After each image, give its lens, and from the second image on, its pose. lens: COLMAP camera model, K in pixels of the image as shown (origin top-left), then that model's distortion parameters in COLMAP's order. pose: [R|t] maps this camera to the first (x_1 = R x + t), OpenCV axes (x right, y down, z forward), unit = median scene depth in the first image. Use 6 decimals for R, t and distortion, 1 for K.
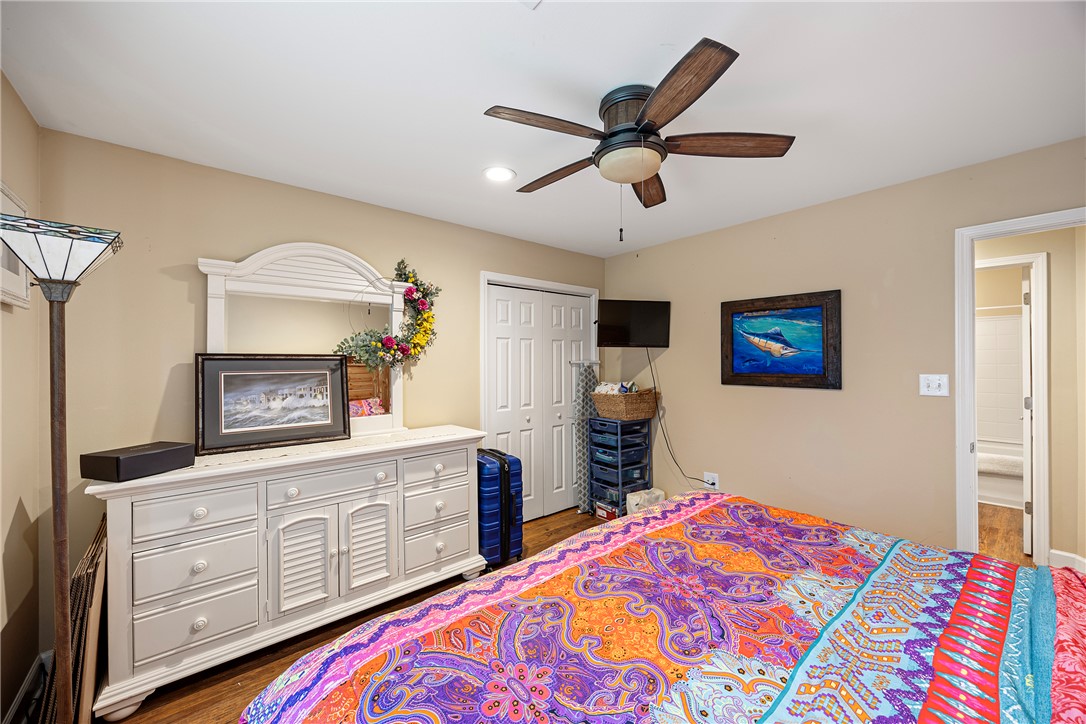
lens RADIAL K [[417.9, 0, 545.5], [0, 417.9, 362.4], [0, 0, 1]] dist [0.001976, -0.000413]
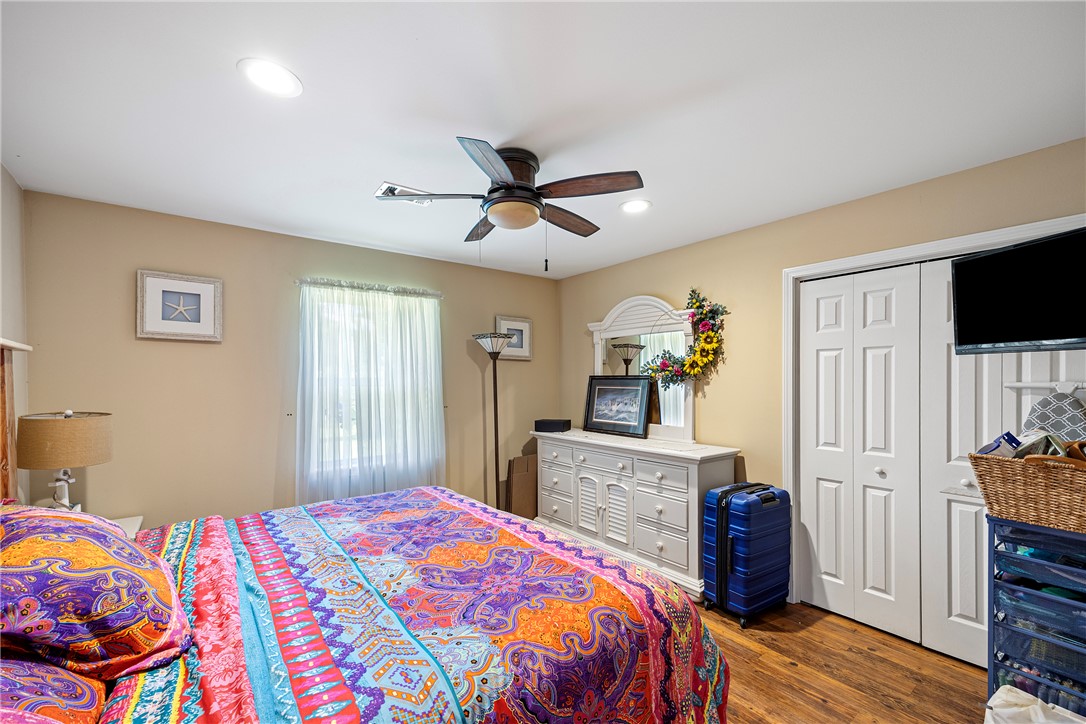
lens RADIAL K [[427.9, 0, 539.7], [0, 427.9, 381.5], [0, 0, 1]] dist [0.000592, -0.000046]
pose [[-0.028202, 0.009500, -0.999557, 0.990081], [-0.000288, 0.999955, 0.009512, -0.013788], [0.999602, 0.000556, -0.028198, 0.775548]]
